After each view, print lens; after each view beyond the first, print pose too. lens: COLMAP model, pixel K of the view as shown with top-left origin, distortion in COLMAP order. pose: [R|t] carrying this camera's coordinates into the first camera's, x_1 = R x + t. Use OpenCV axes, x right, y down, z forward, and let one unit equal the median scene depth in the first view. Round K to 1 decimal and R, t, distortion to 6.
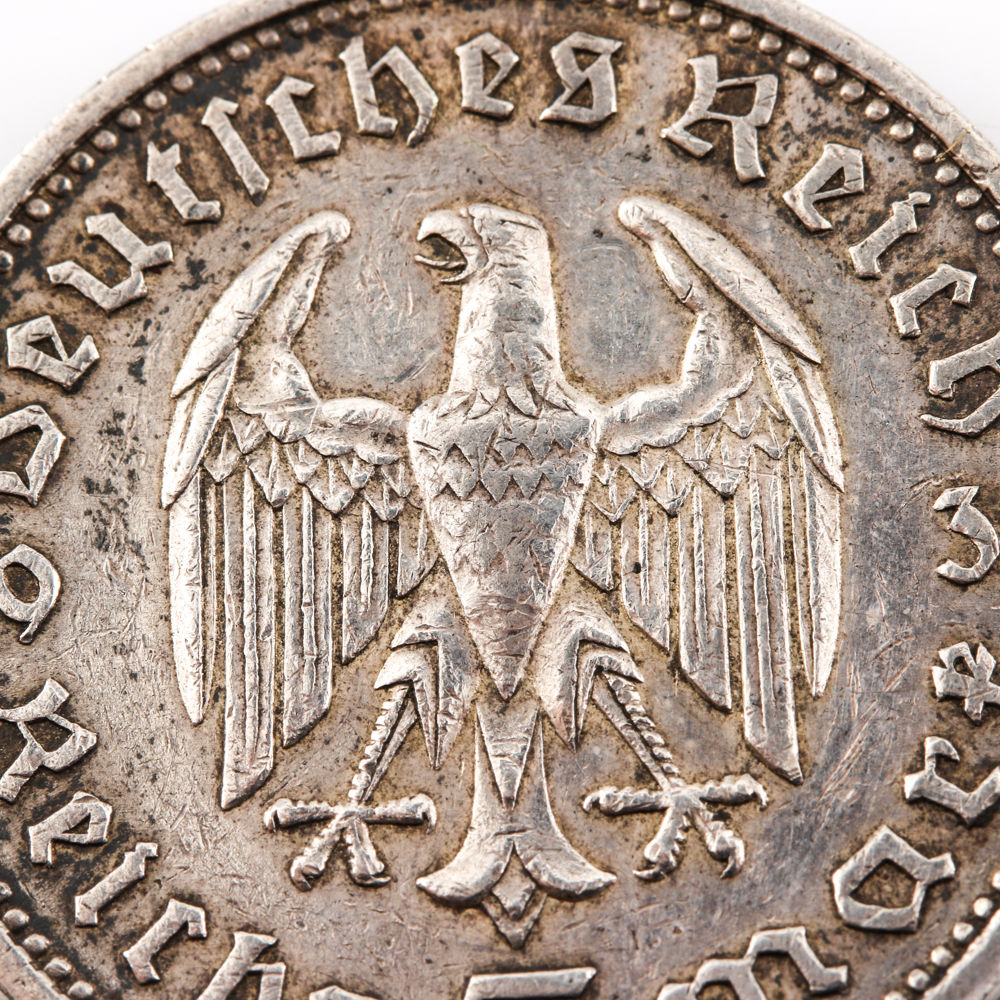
lens RADIAL K [[3200.5, 0, 498.9], [0, 3200.5, 502.1], [0, 0, 1]] dist [0.030759, 0.000000]
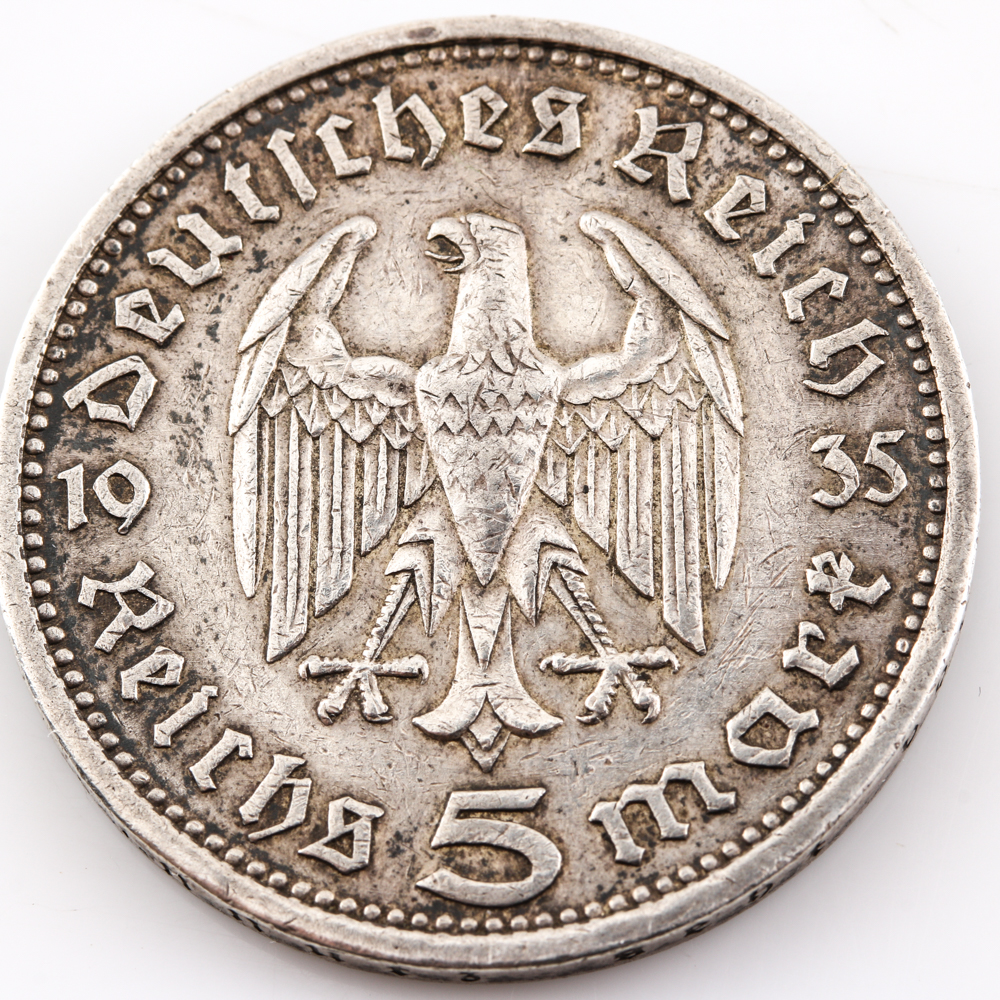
lens RADIAL K [[3200.5, 0, 500.6], [0, 3200.5, 498.6], [0, 0, 1]] dist [0.030759, 0.000000]
pose [[0.999517, 0.027477, 0.014498, -0.011178], [-0.028245, 0.998045, 0.055744, -0.048753], [-0.012938, -0.056127, 0.998340, -0.323305]]
